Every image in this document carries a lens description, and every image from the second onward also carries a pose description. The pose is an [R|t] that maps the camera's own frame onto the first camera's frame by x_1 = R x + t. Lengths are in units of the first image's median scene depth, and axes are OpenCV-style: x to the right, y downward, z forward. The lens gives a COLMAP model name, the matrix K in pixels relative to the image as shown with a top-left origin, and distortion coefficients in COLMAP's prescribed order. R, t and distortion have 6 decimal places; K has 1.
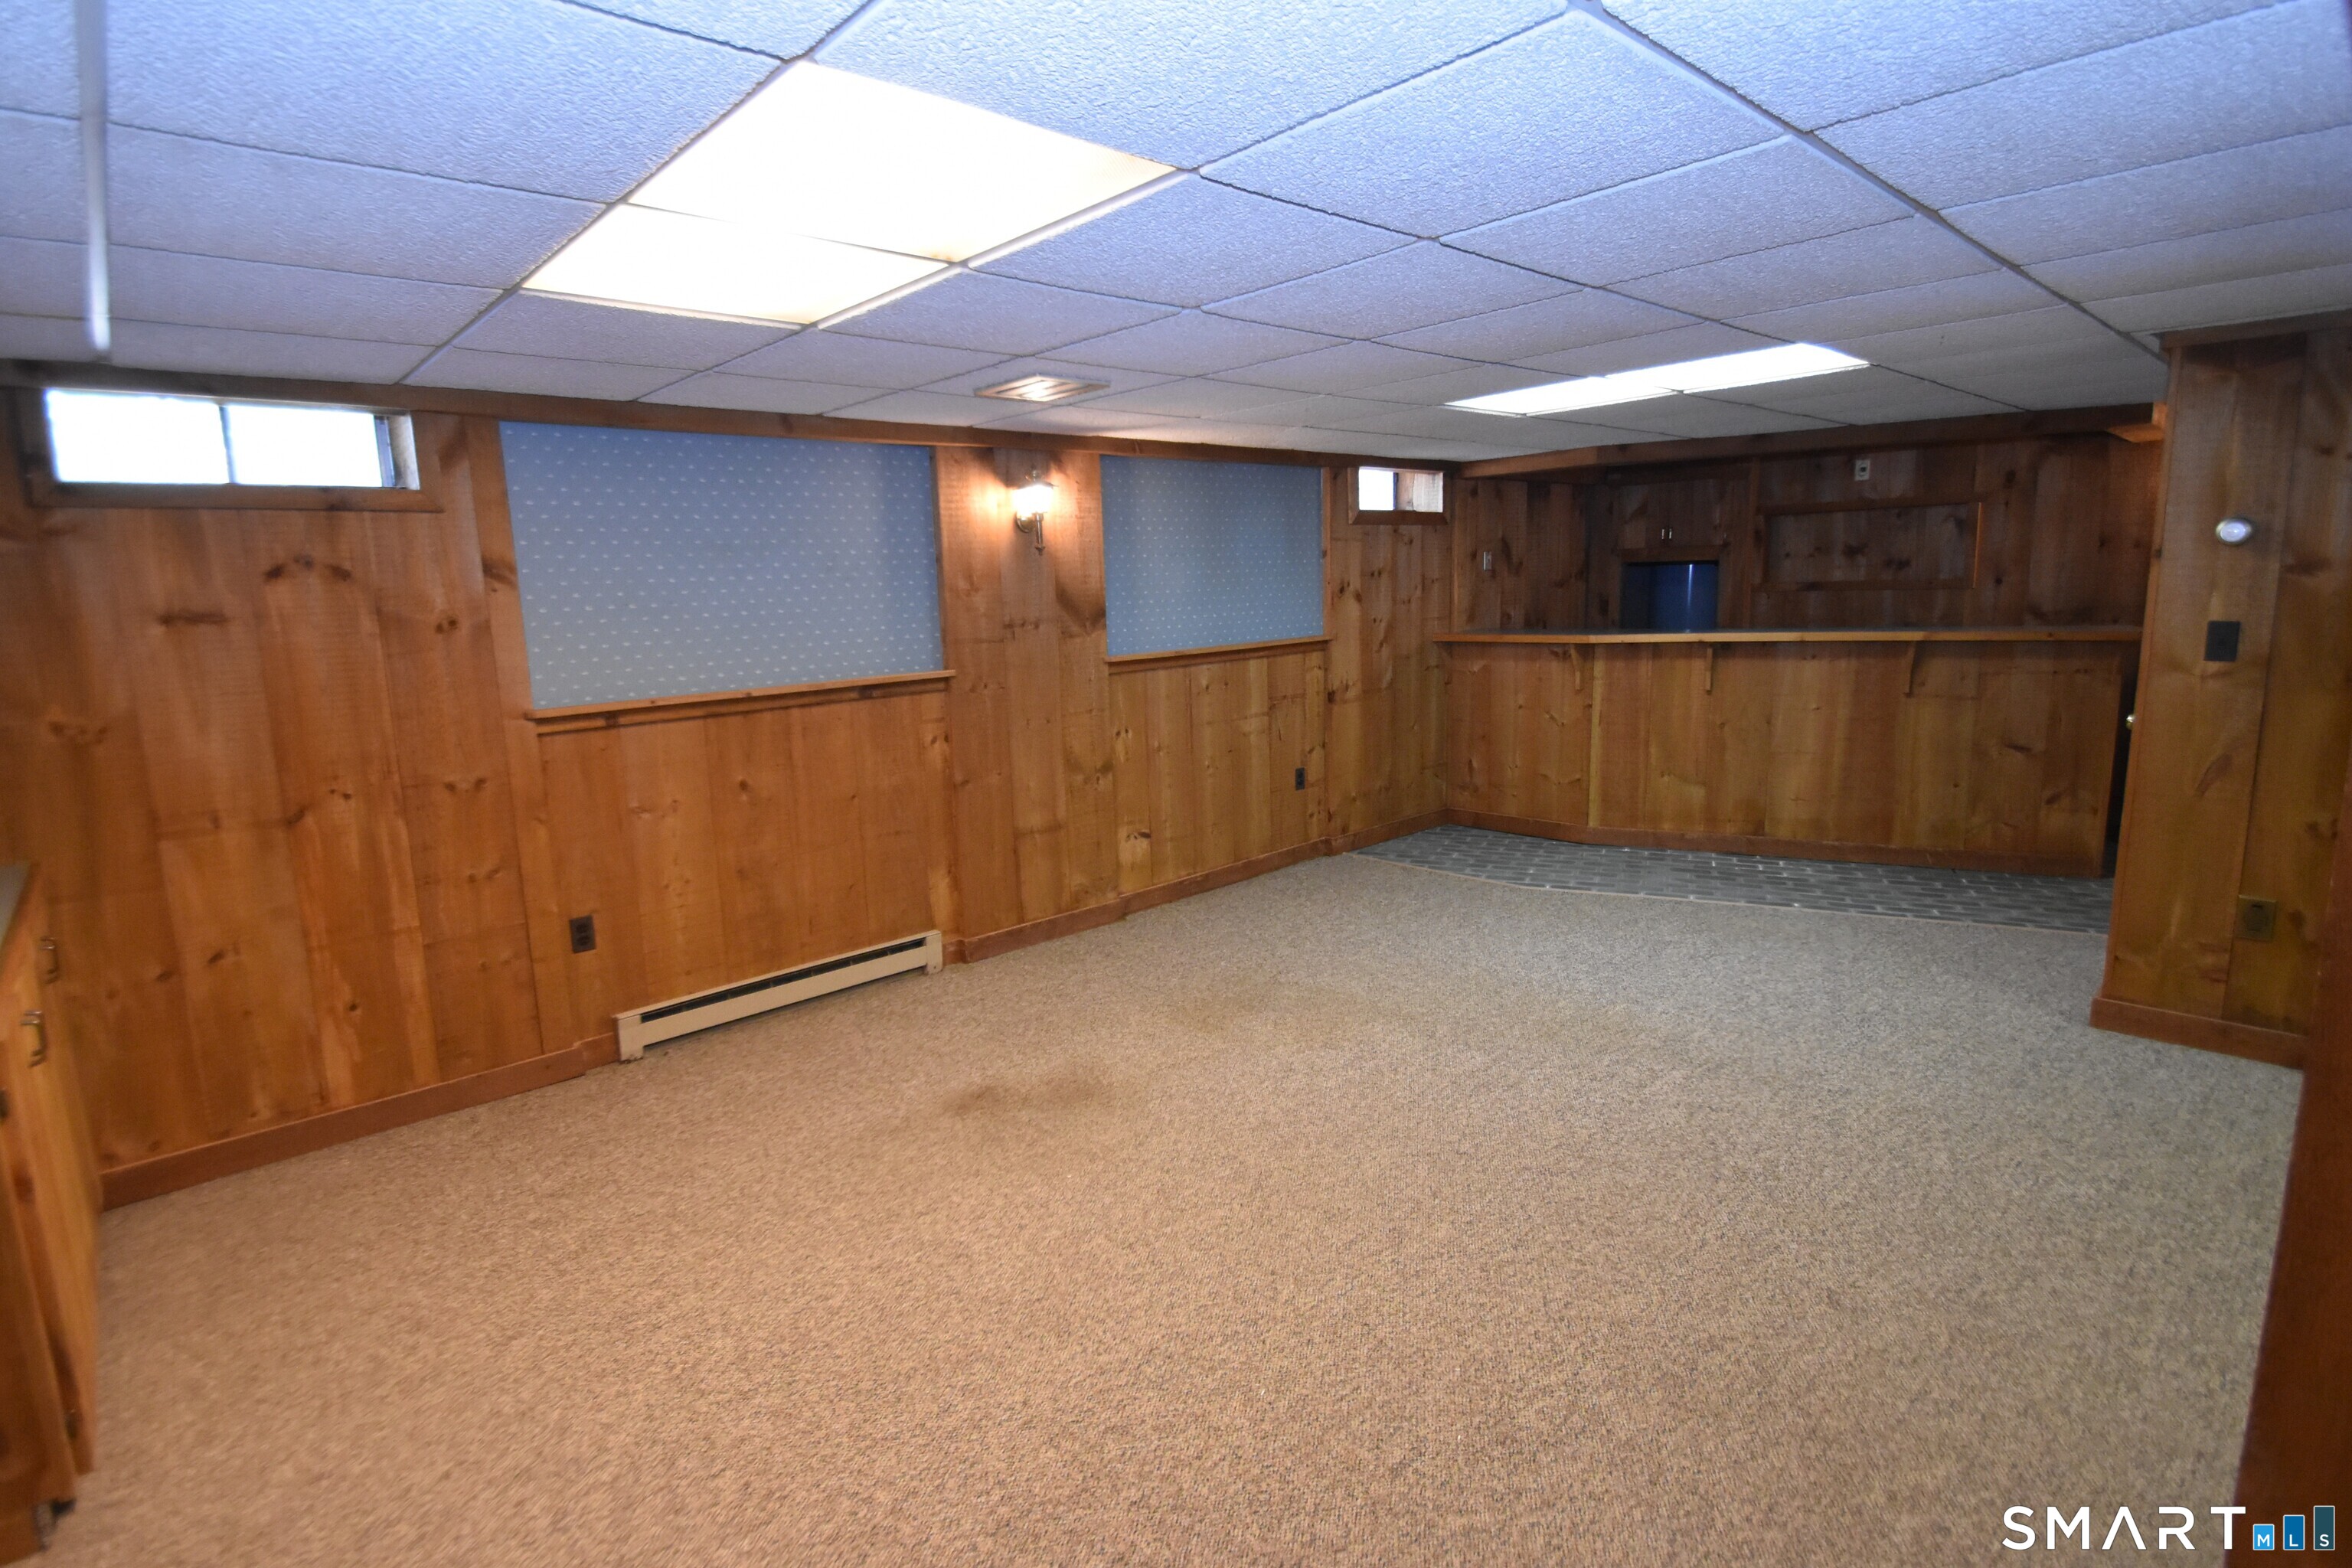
lens RADIAL K [[1142.1, 0, 1179.9], [0, 1142.1, 779.3], [0, 0, 1]] dist [0.000879, -0.001607]
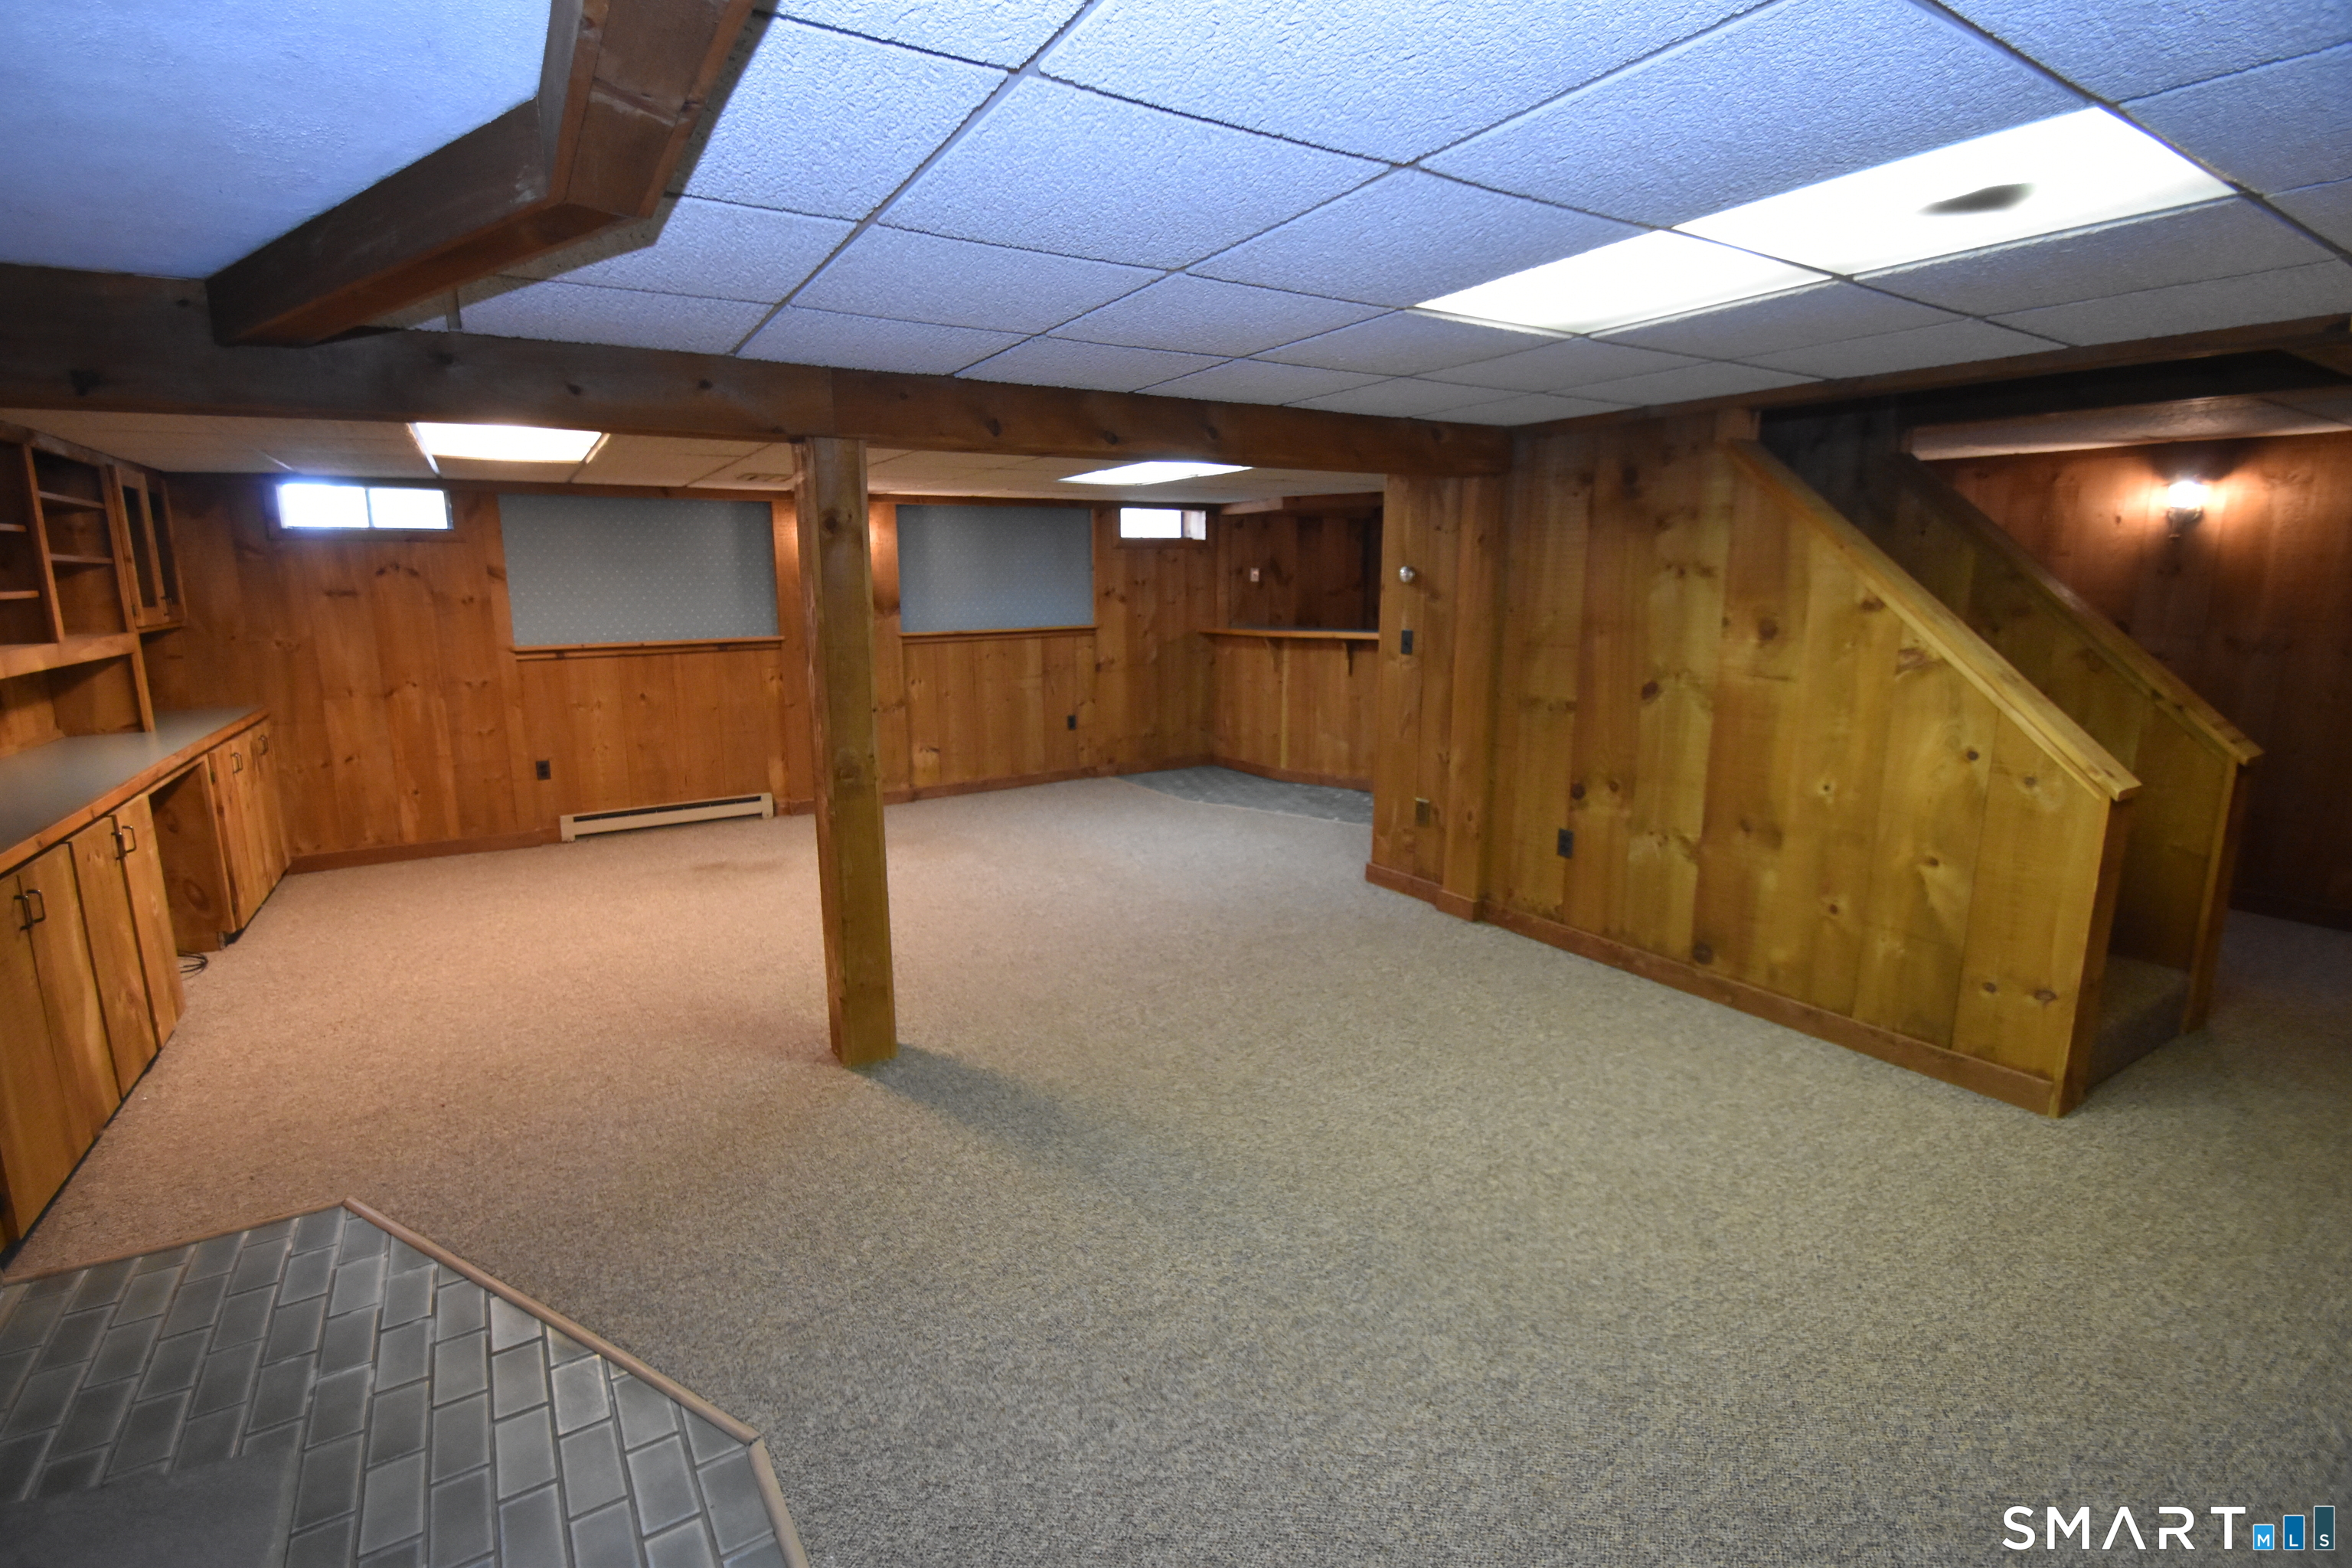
lens RADIAL K [[1051.0, 0, 1169.1], [0, 1051.0, 779.6], [0, 0, 1]] dist [0.008772, -0.000400]
pose [[0.982428, 0.058736, -0.177161, 0.708067], [-0.055192, 0.998166, 0.024873, 0.047996], [0.178297, -0.014658, 0.983868, -0.455109]]
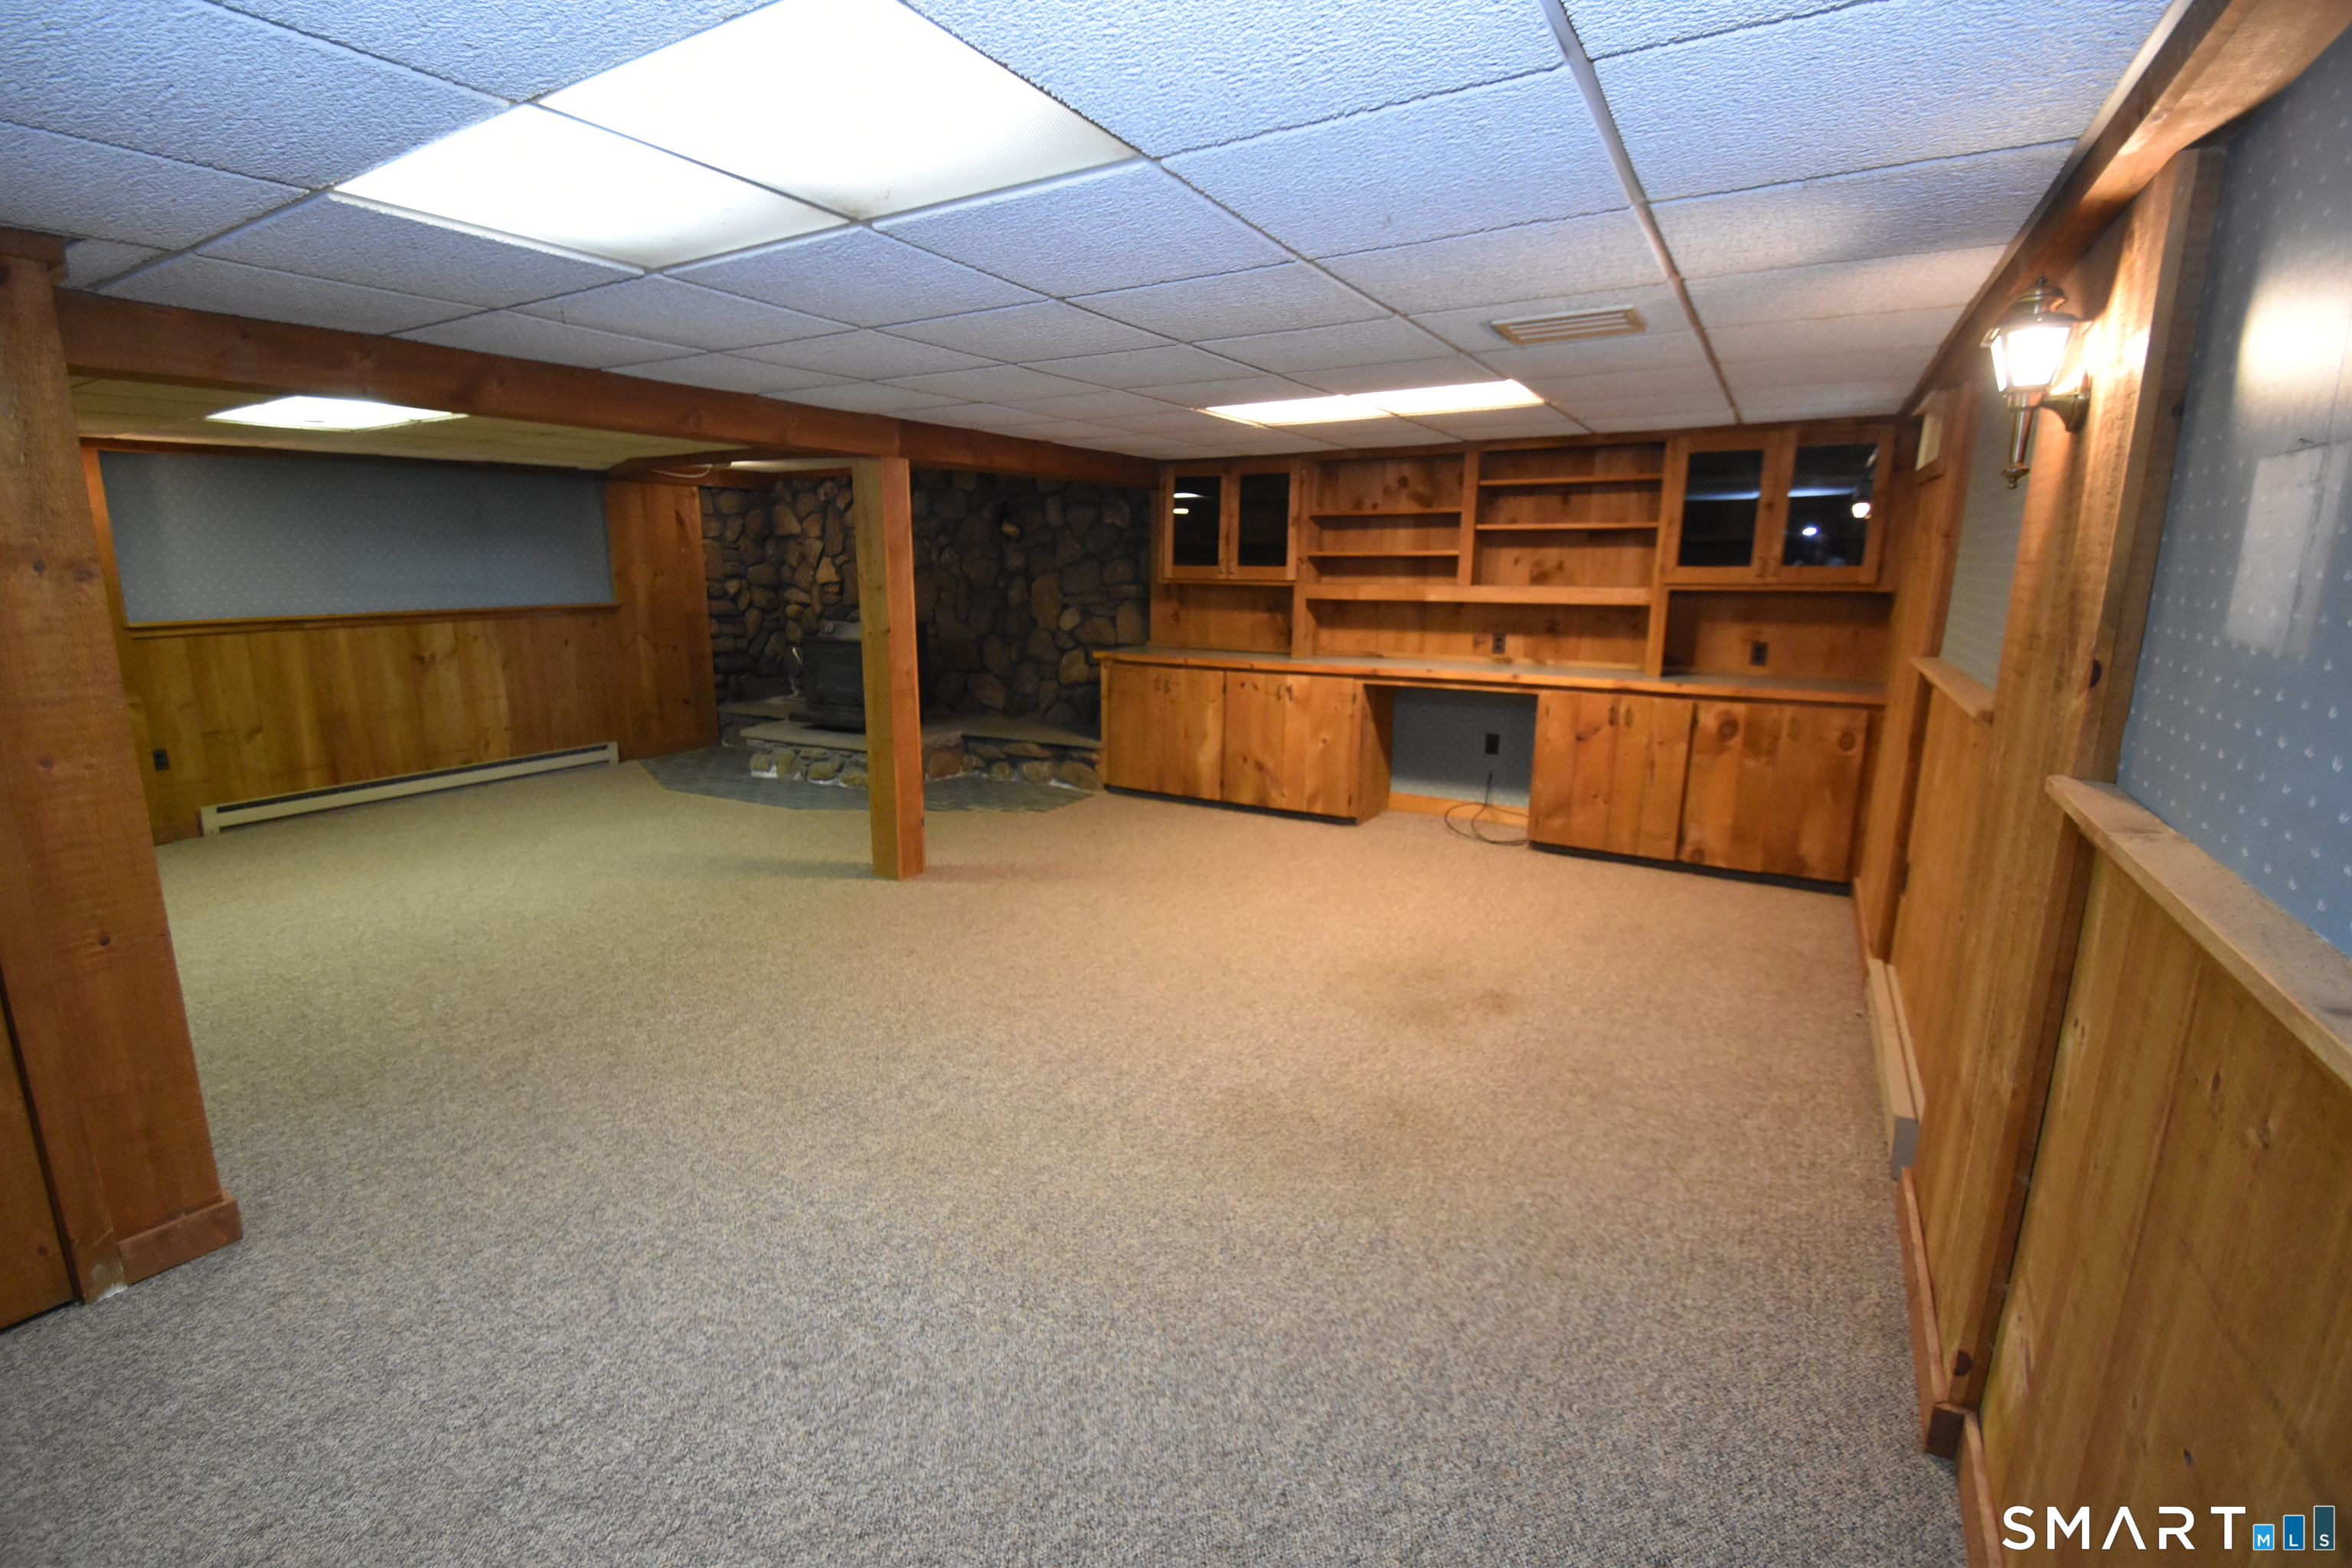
lens RADIAL K [[1051.0, 0, 1167.0], [0, 1051.0, 779.7], [0, 0, 1]] dist [0.008772, -0.000400]
pose [[-0.958383, 0.097251, -0.268410, 0.350765], [-0.011614, 0.926129, 0.377028, -0.283543], [0.285249, 0.364455, -0.886457, 1.500726]]
